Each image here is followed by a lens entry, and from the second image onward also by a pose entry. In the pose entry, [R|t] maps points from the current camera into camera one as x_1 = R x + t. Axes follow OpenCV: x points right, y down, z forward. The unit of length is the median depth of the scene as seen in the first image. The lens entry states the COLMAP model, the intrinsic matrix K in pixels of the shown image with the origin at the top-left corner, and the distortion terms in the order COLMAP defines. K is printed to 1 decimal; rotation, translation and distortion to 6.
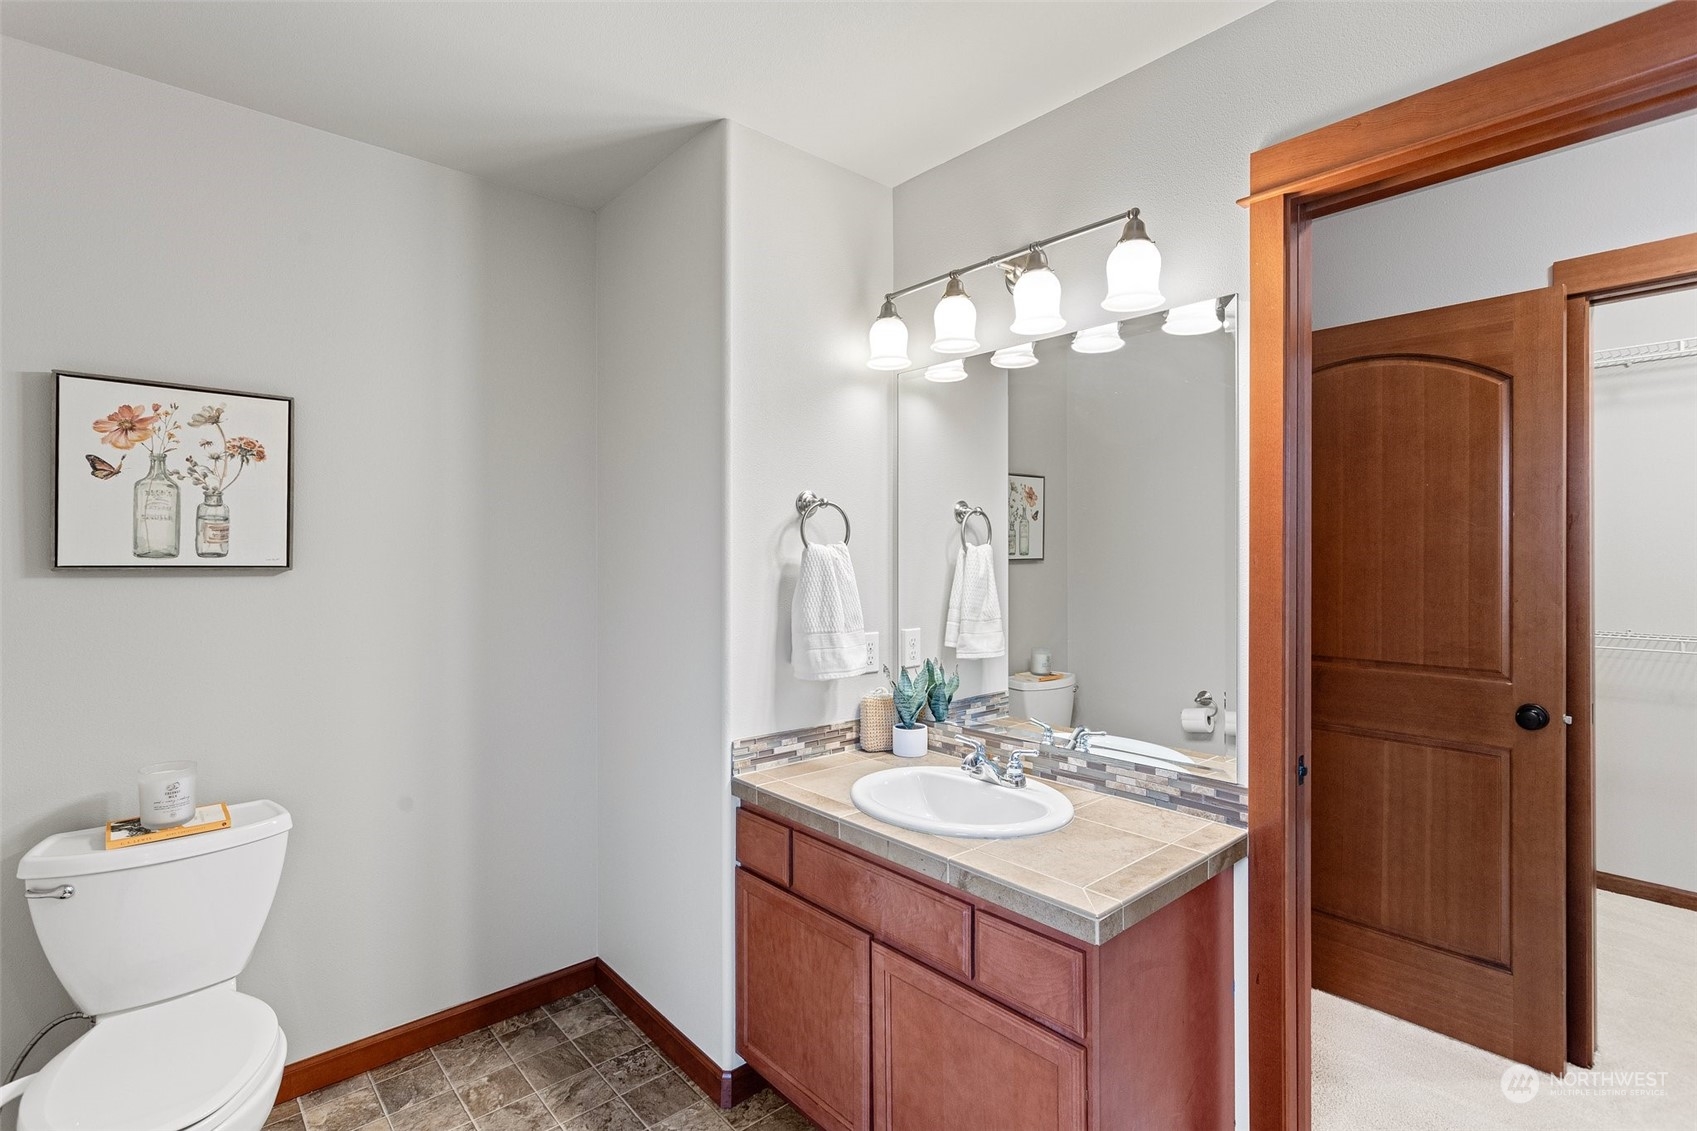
lens RADIAL K [[792.8, 0, 851.6], [0, 792.8, 566.9], [0, 0, 1]] dist [0.001455, -0.000065]
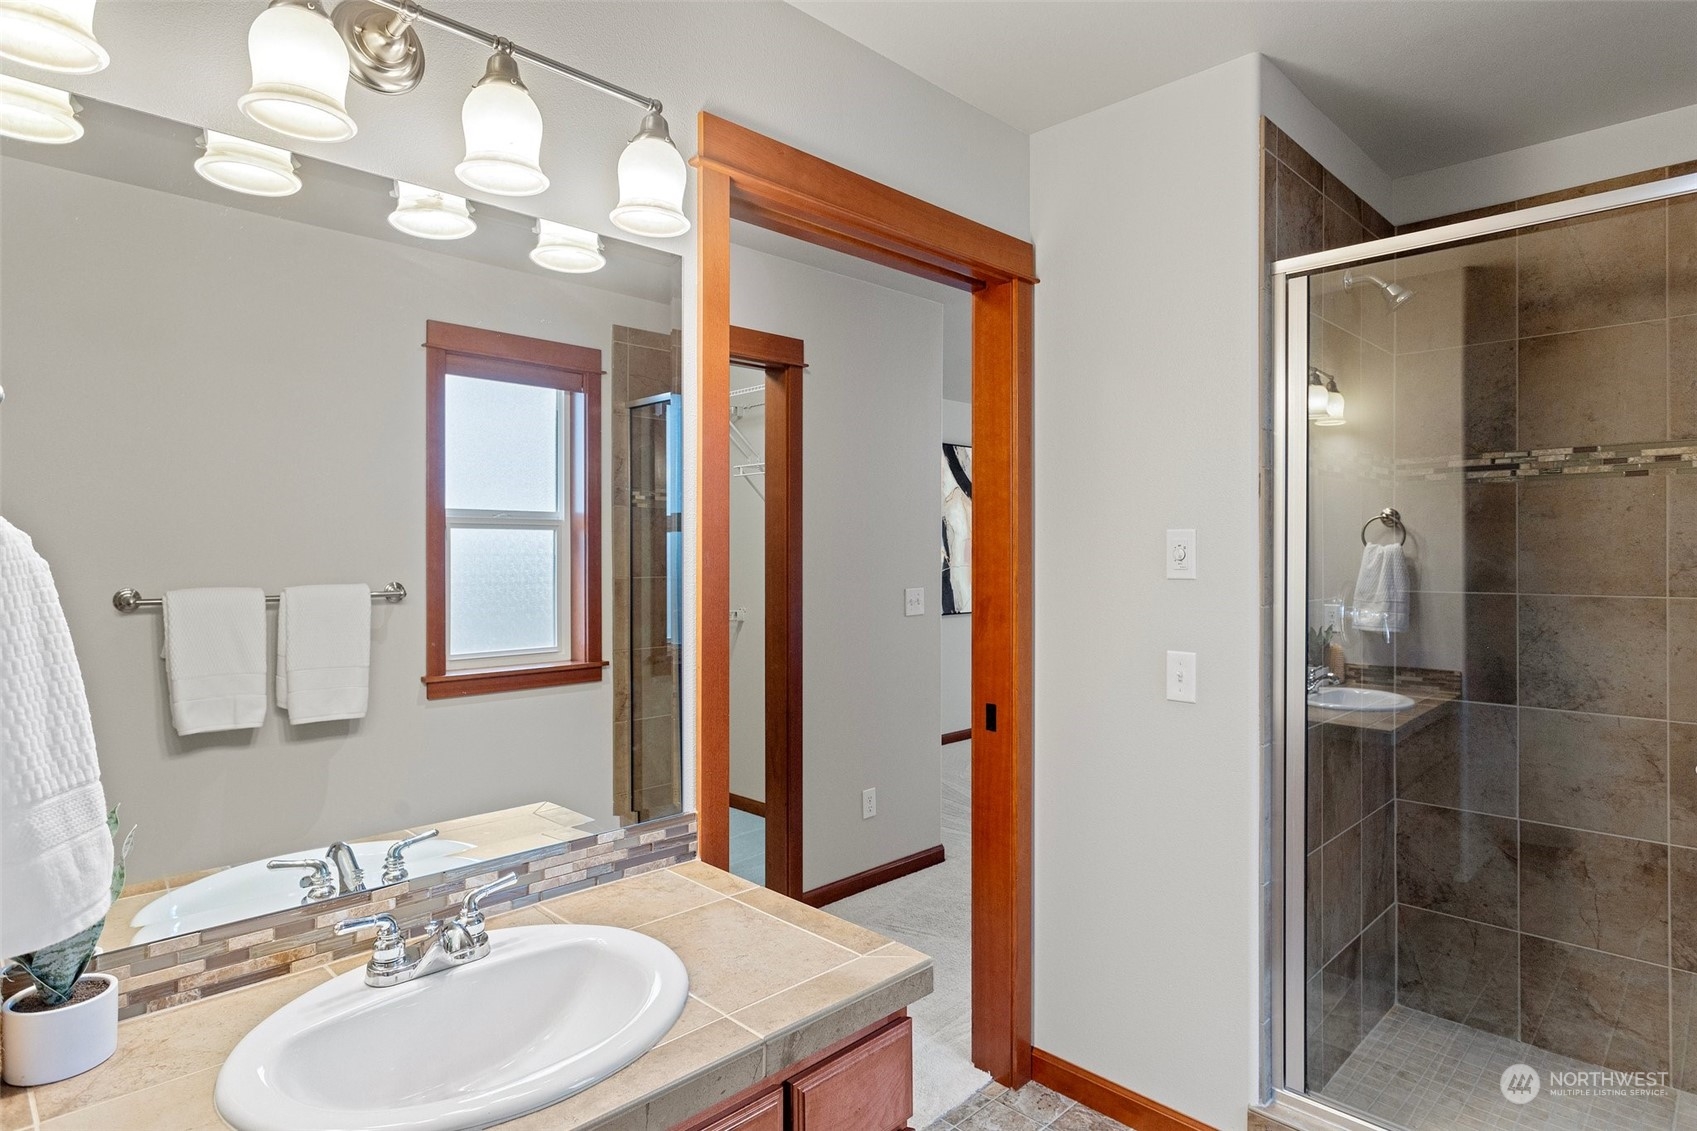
lens RADIAL K [[925.2, 0, 849.8], [0, 925.2, 562.3], [0, 0, 1]] dist [0.001111, -0.000052]
pose [[-0.063366, -0.009304, 0.997947, -0.514507], [0.011211, 0.999887, 0.010034, -0.011651], [-0.997927, 0.011824, -0.063254, 0.826670]]
